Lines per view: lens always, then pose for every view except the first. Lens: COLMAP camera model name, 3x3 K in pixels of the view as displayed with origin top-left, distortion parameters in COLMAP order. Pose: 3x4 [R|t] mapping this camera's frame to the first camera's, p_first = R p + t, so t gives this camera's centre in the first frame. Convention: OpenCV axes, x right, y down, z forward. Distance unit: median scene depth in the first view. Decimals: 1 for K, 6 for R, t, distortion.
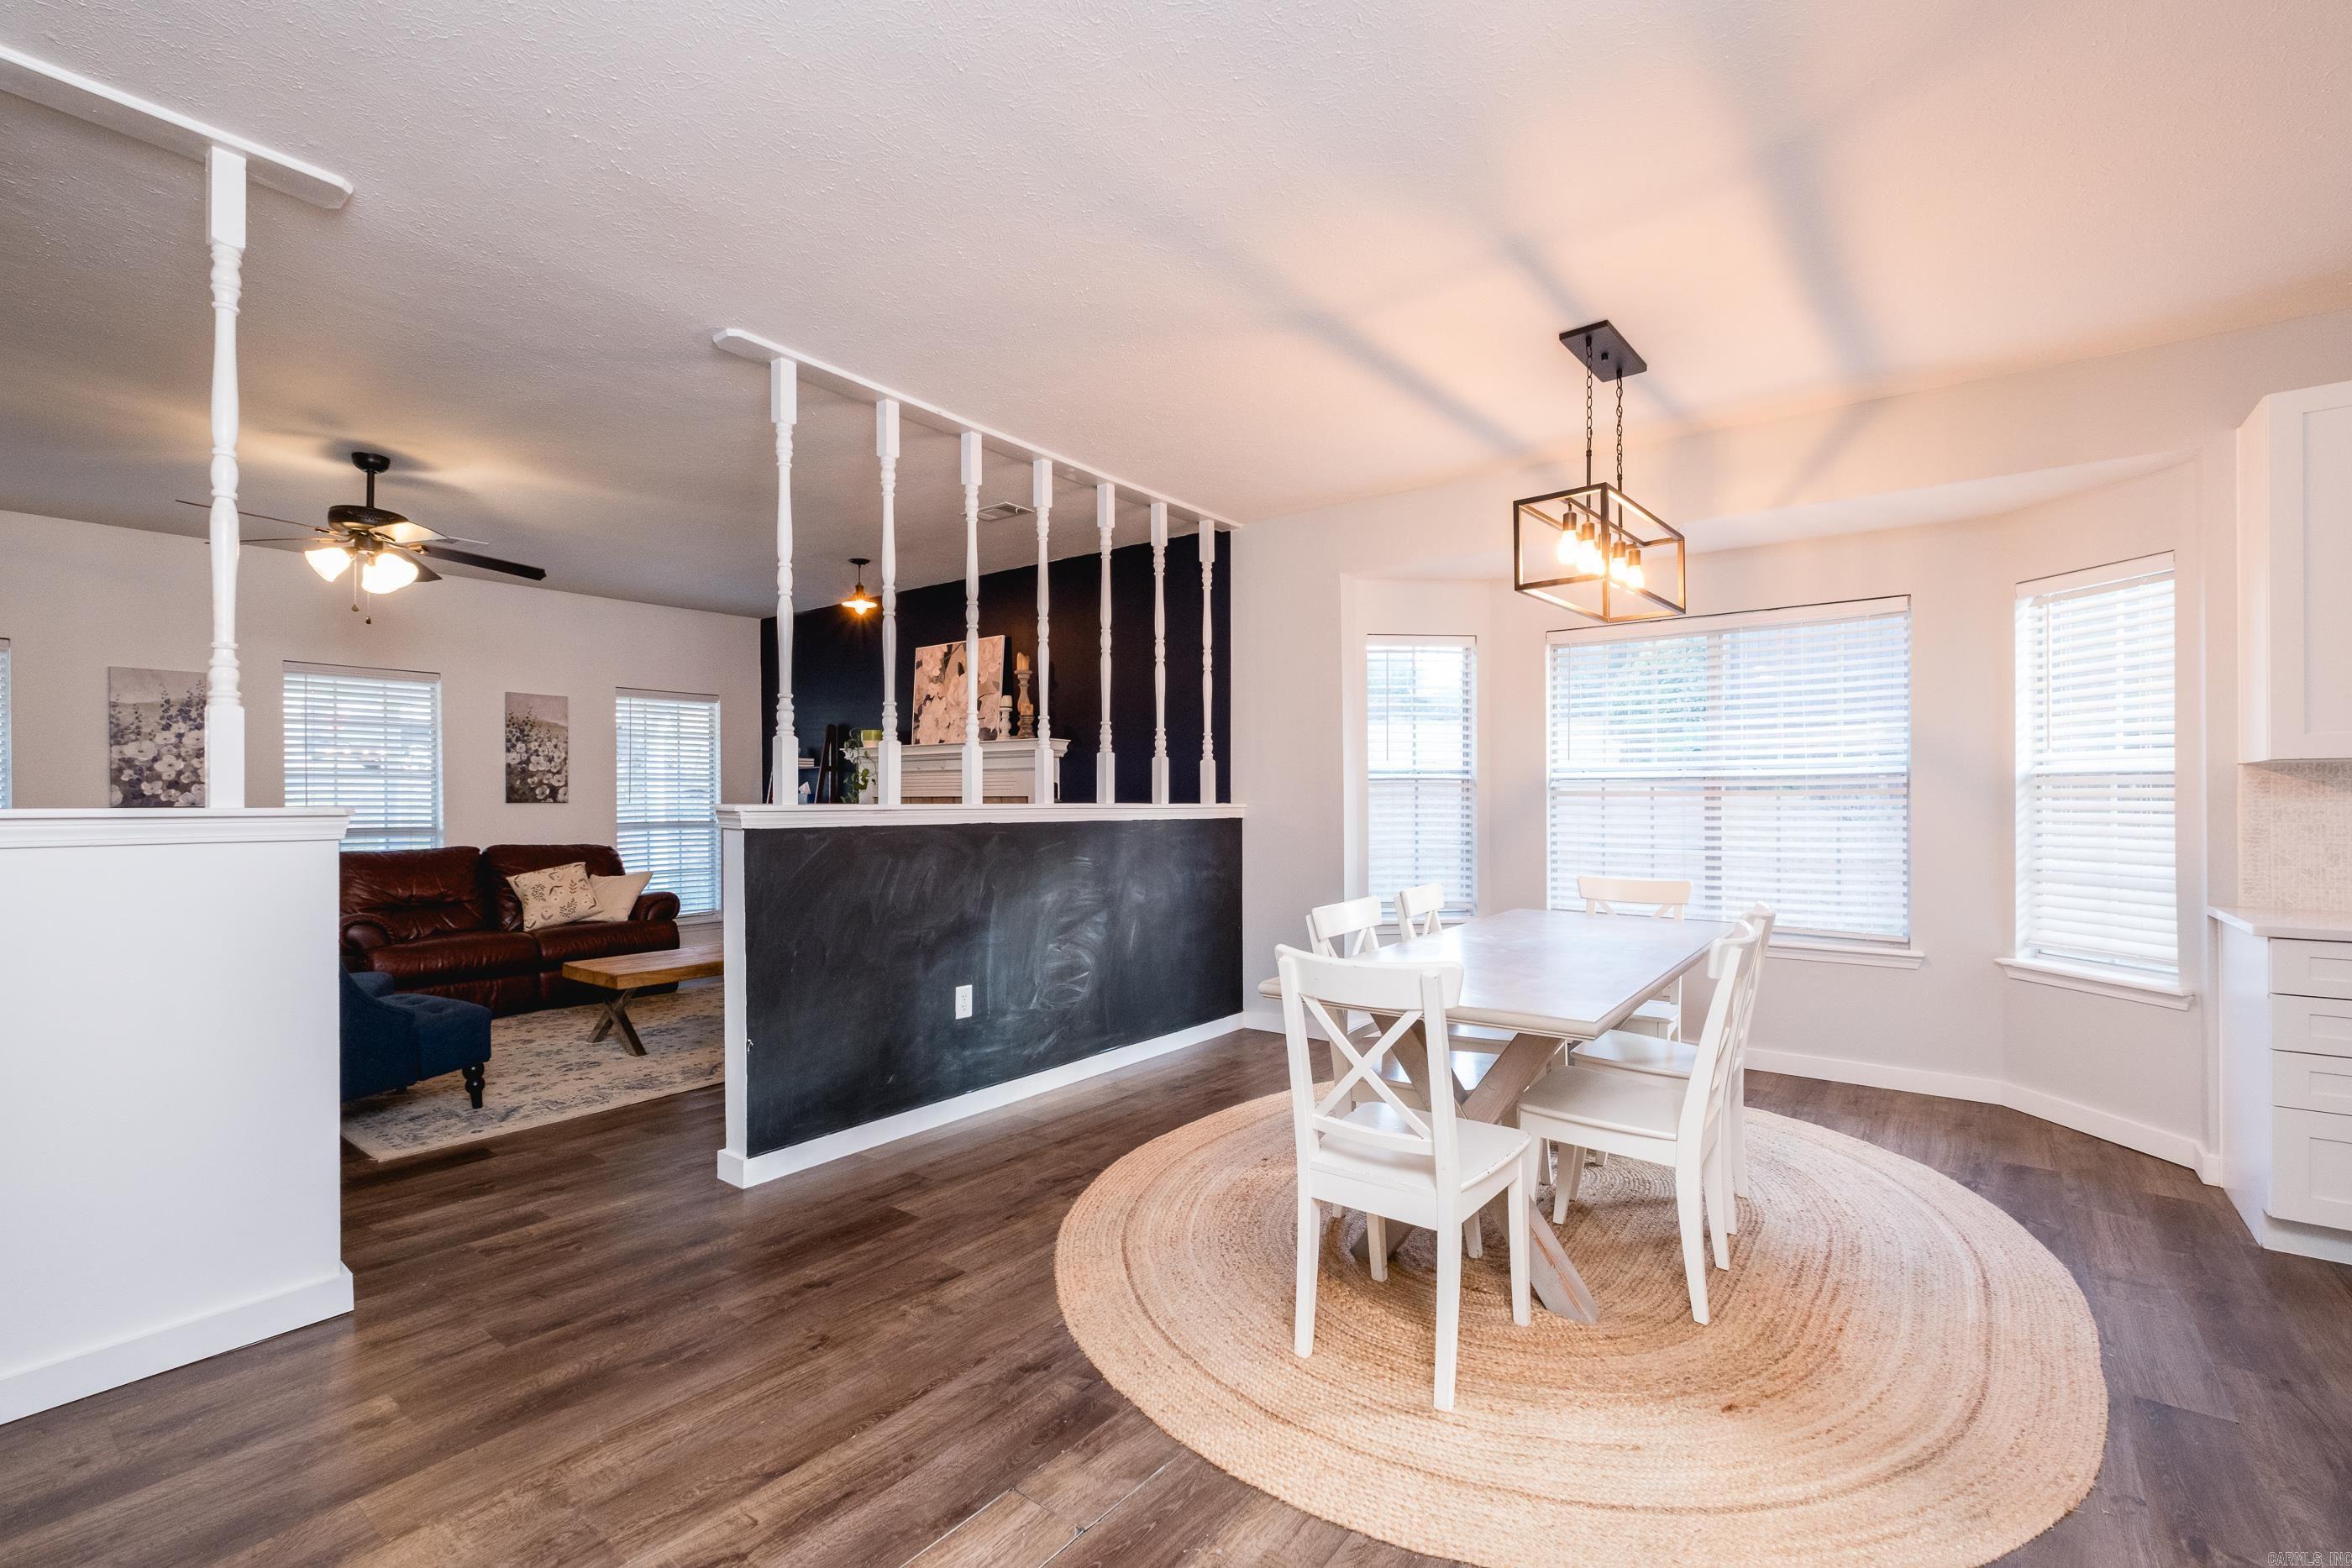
lens RADIAL K [[1016.4, 0, 1179.5], [0, 1016.4, 795.4], [0, 0, 1]] dist [-0.000919, -0.000739]
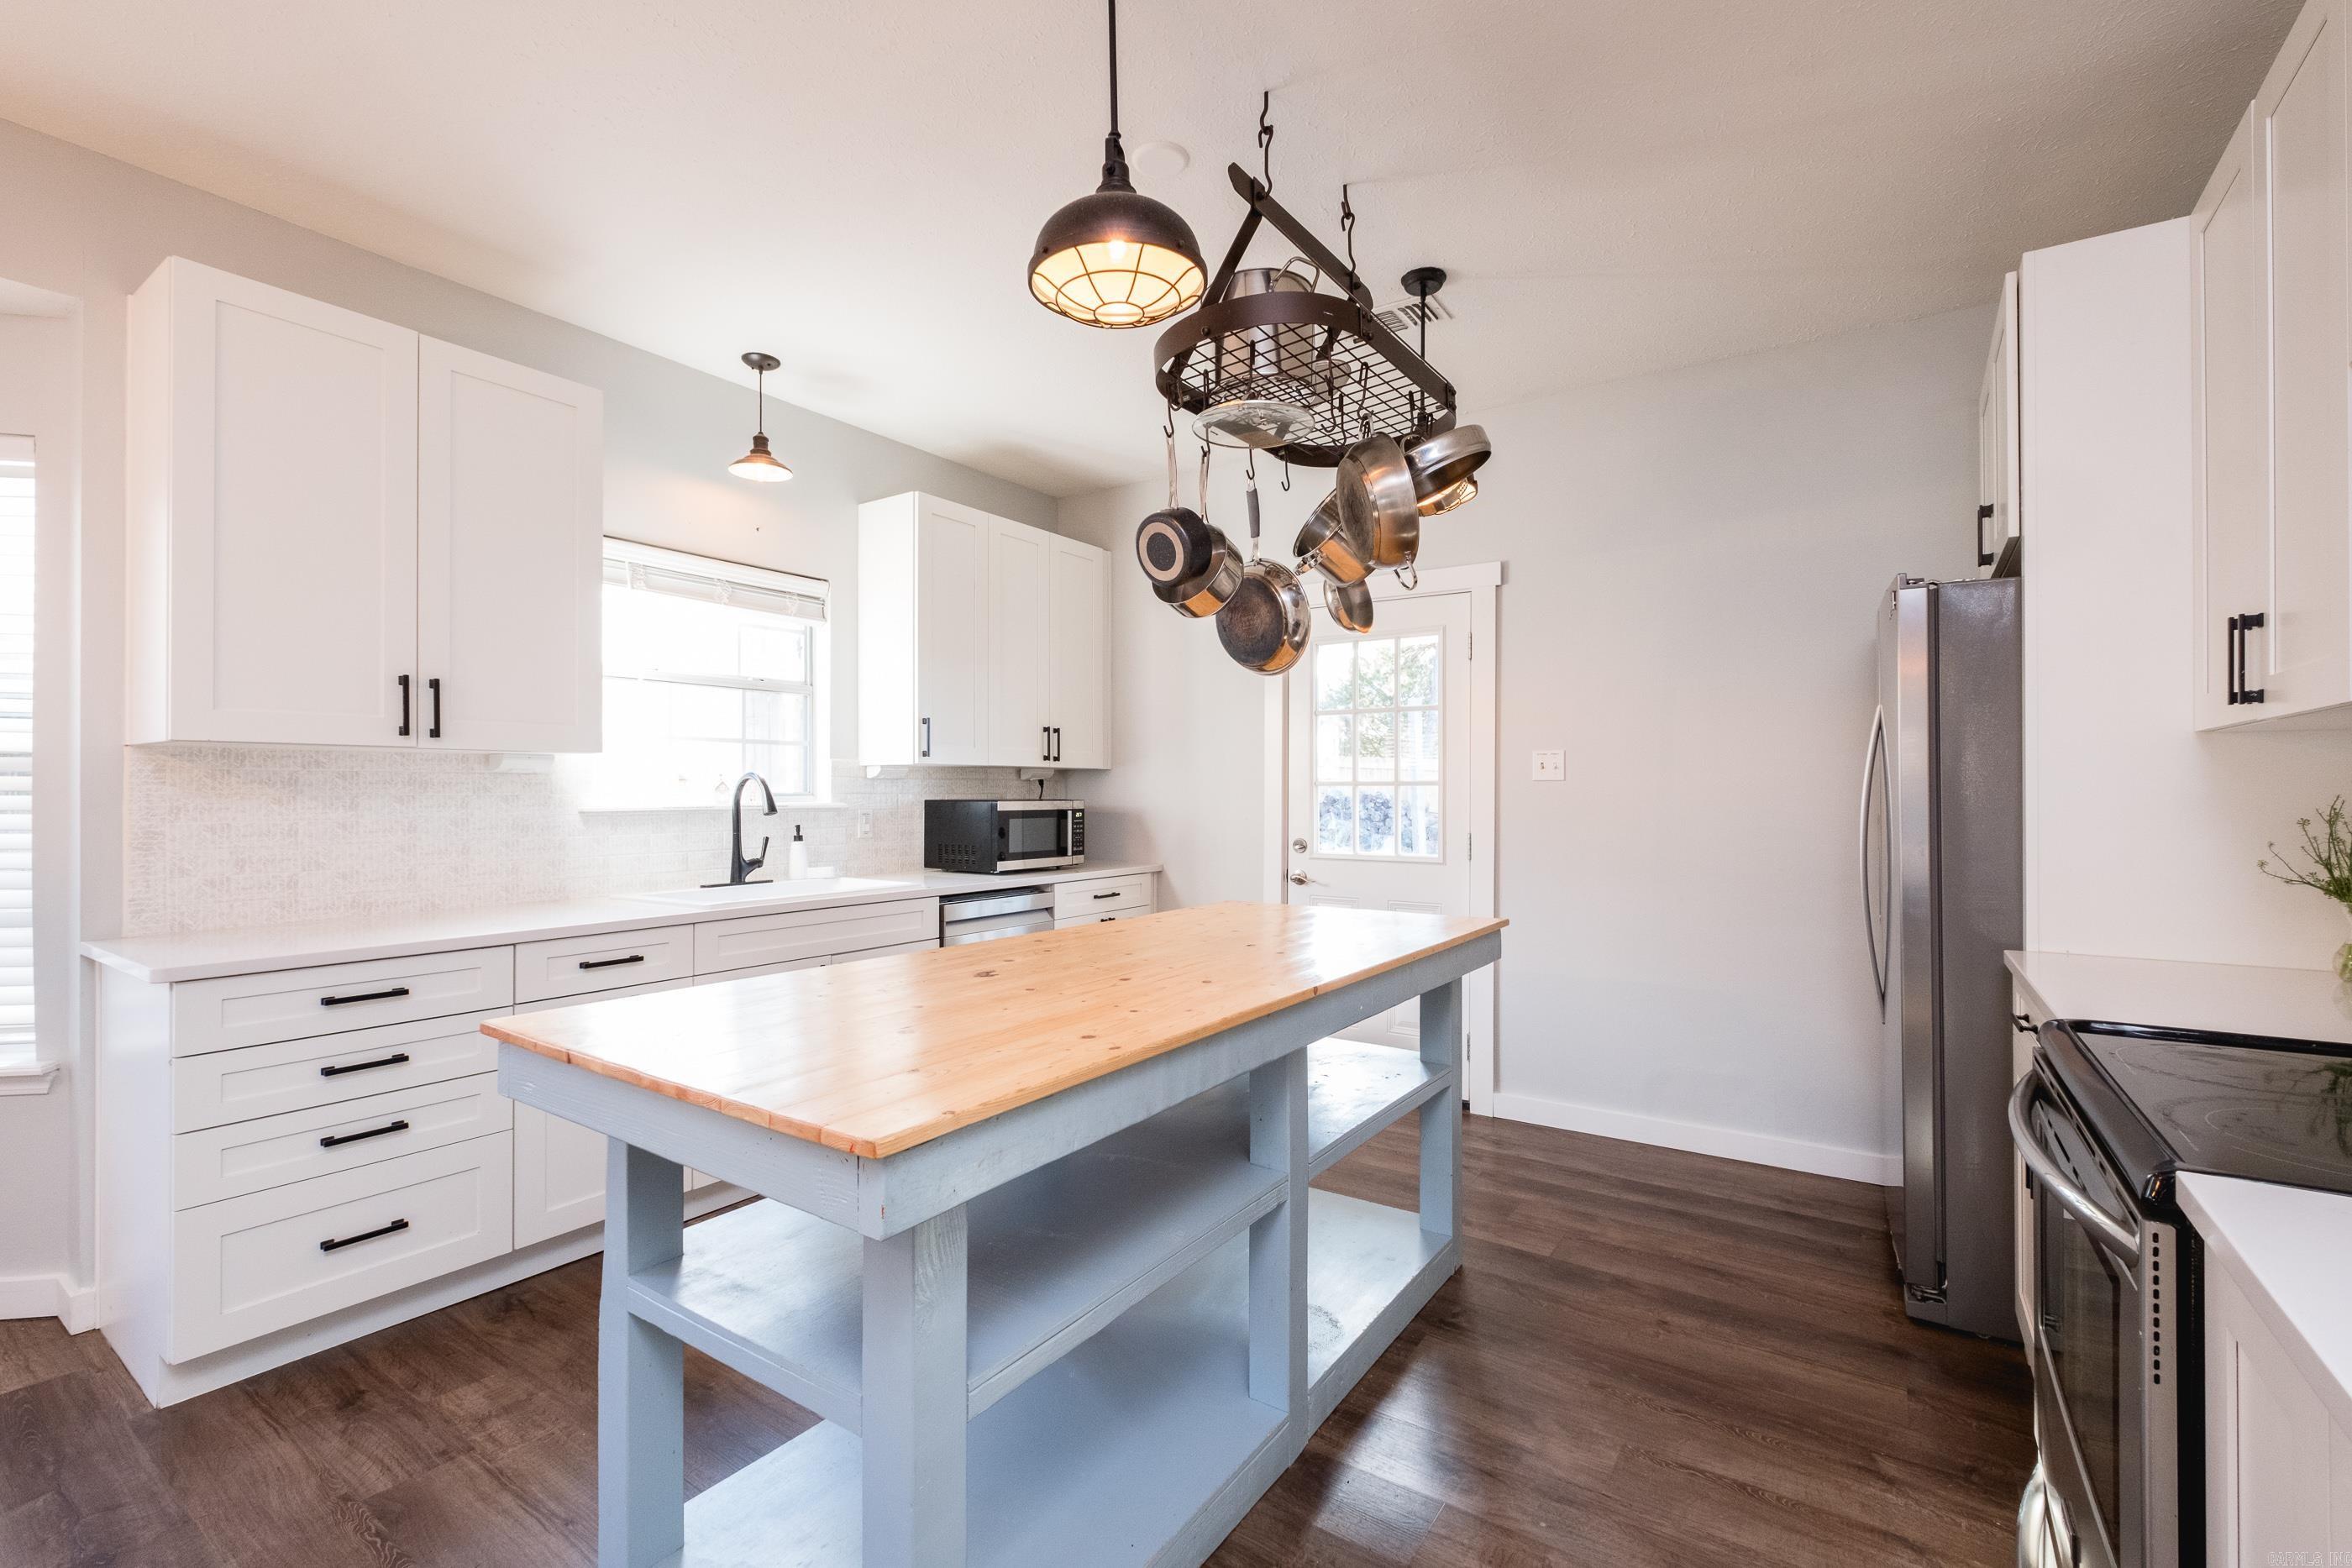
lens RADIAL K [[1010.2, 0, 1189.6], [0, 1010.2, 781.9], [0, 0, 1]] dist [-0.001927, -0.000547]
pose [[-0.061472, 0.006975, 0.998084, 0.159456], [-0.002902, 0.999970, -0.007167, -0.000948], [-0.998105, -0.003337, -0.061450, 0.164360]]
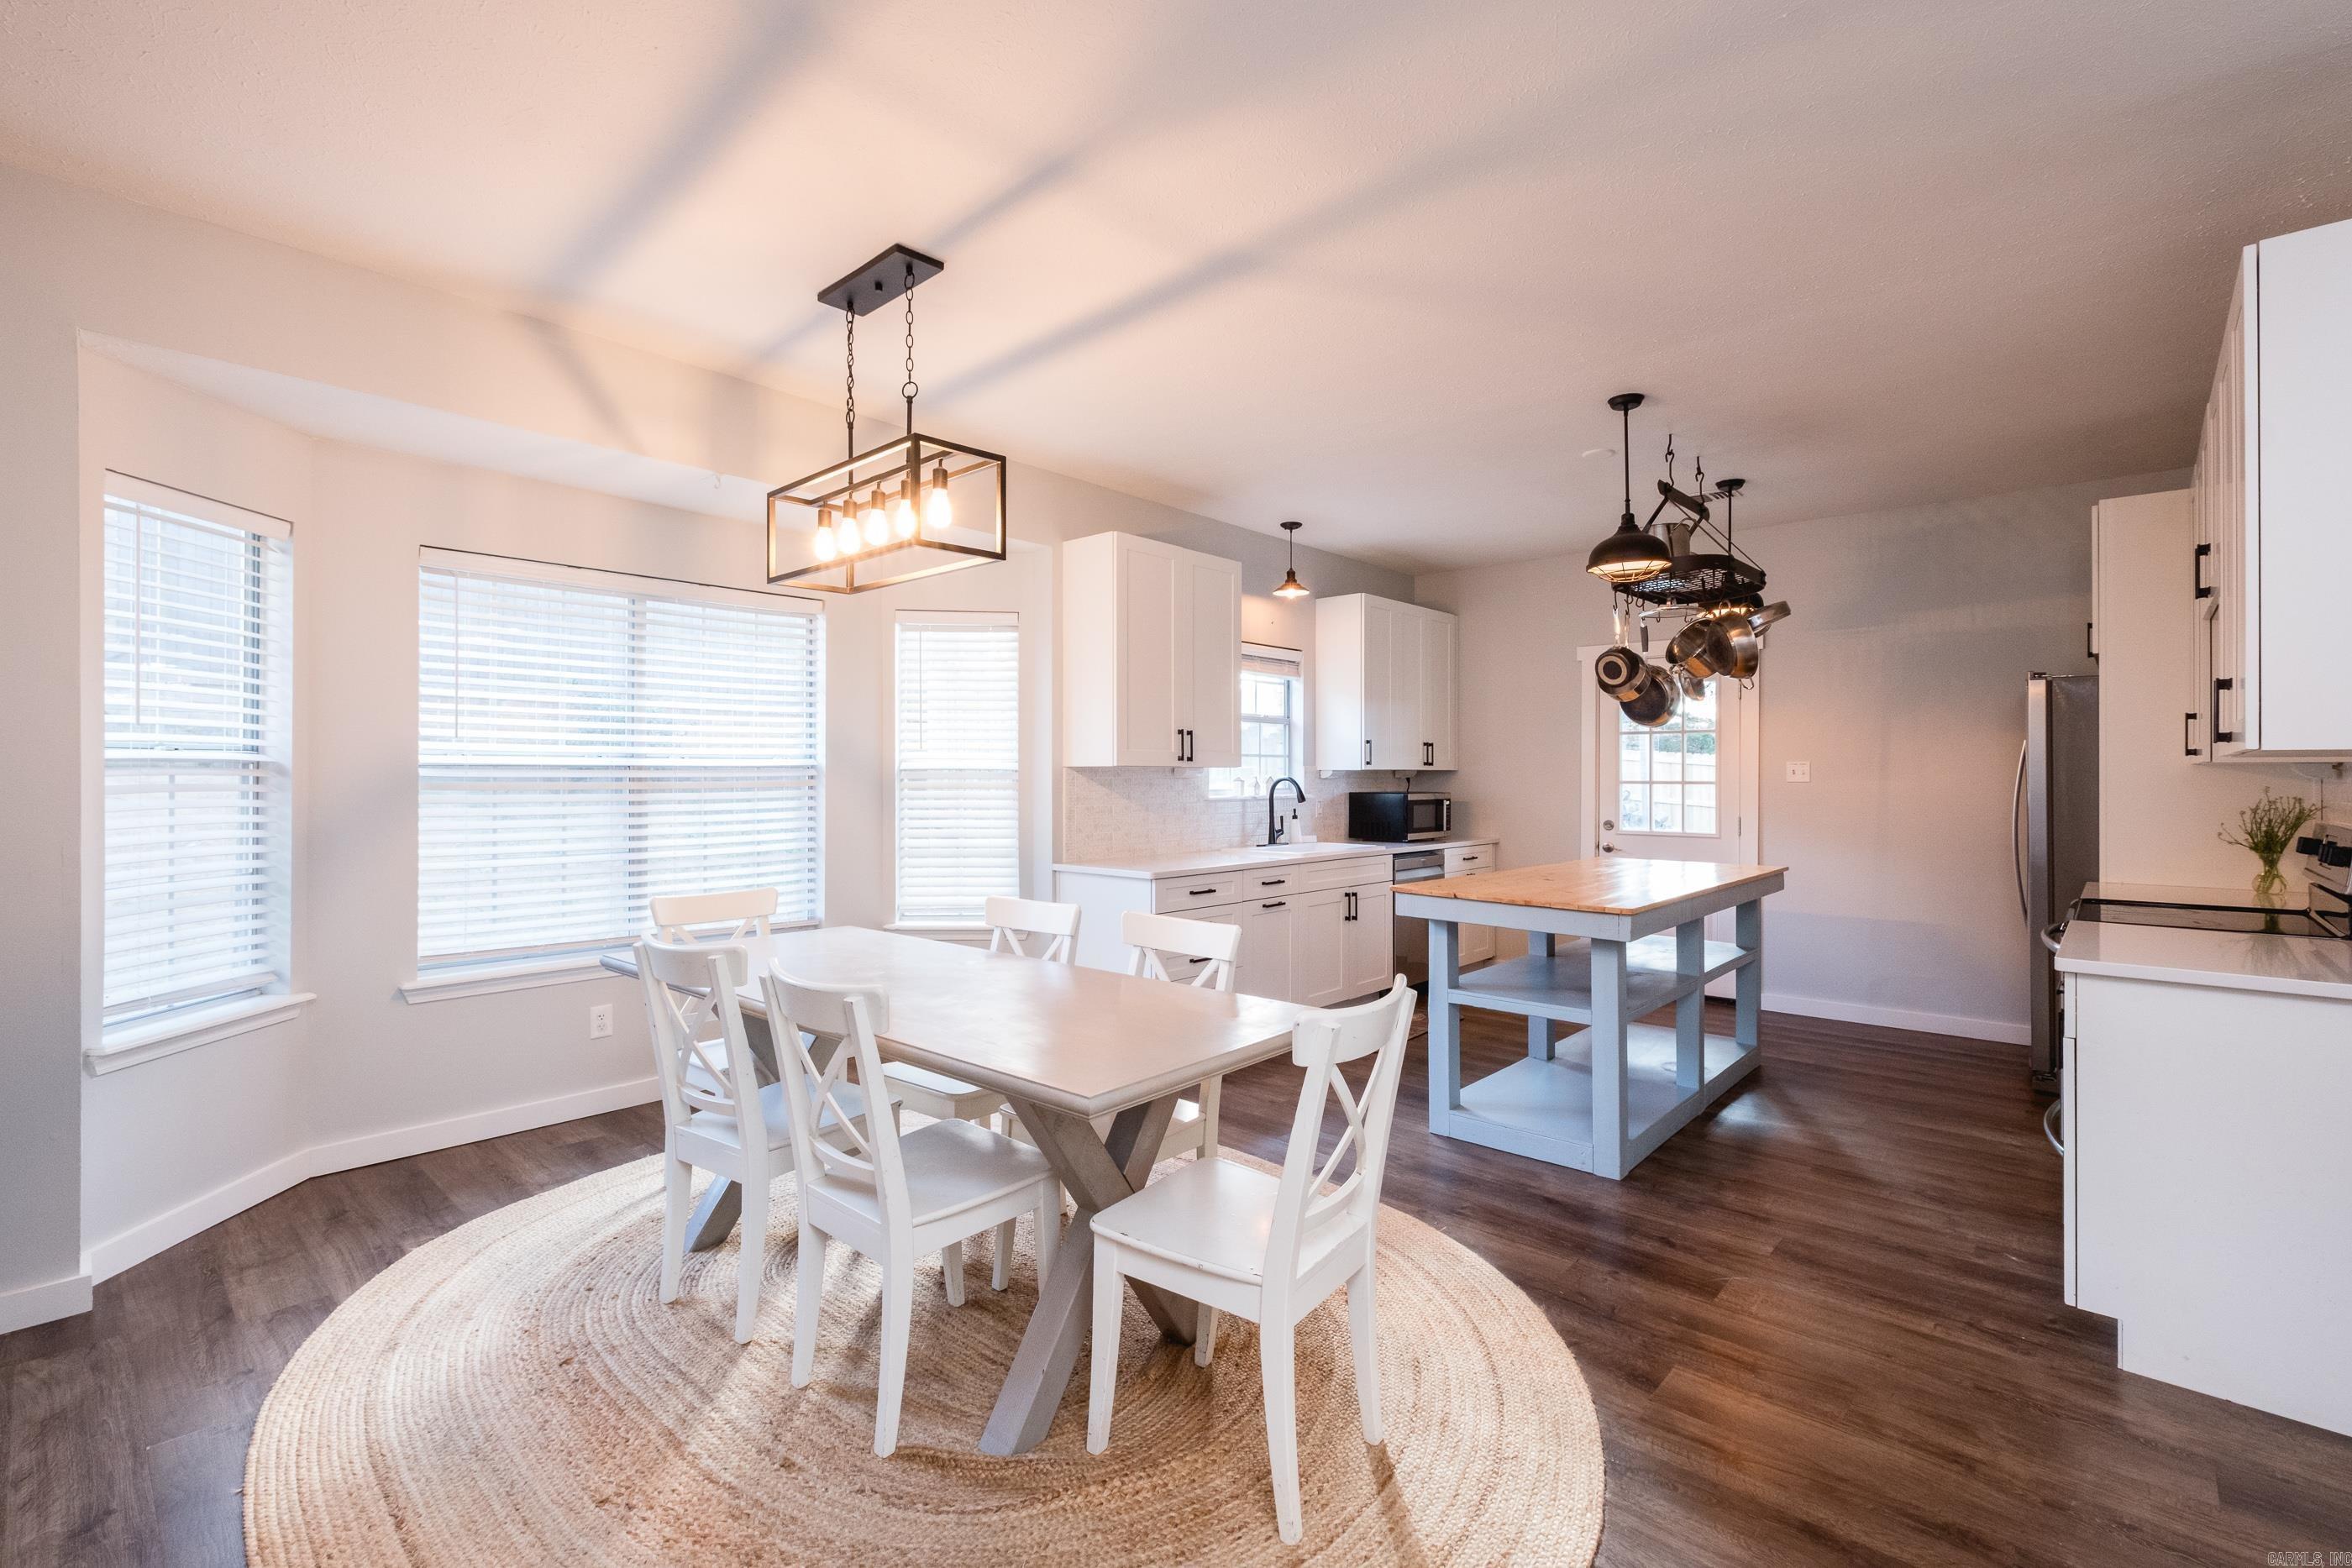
lens RADIAL K [[1043.2, 0, 1194.4], [0, 1043.2, 767.3], [0, 0, 1]] dist [0.000604, 0.000049]
pose [[0.071436, 0.007725, 0.997415, -0.272060], [-0.005051, 0.999960, -0.007383, -0.011392], [-0.997432, -0.004510, 0.071472, 0.415506]]
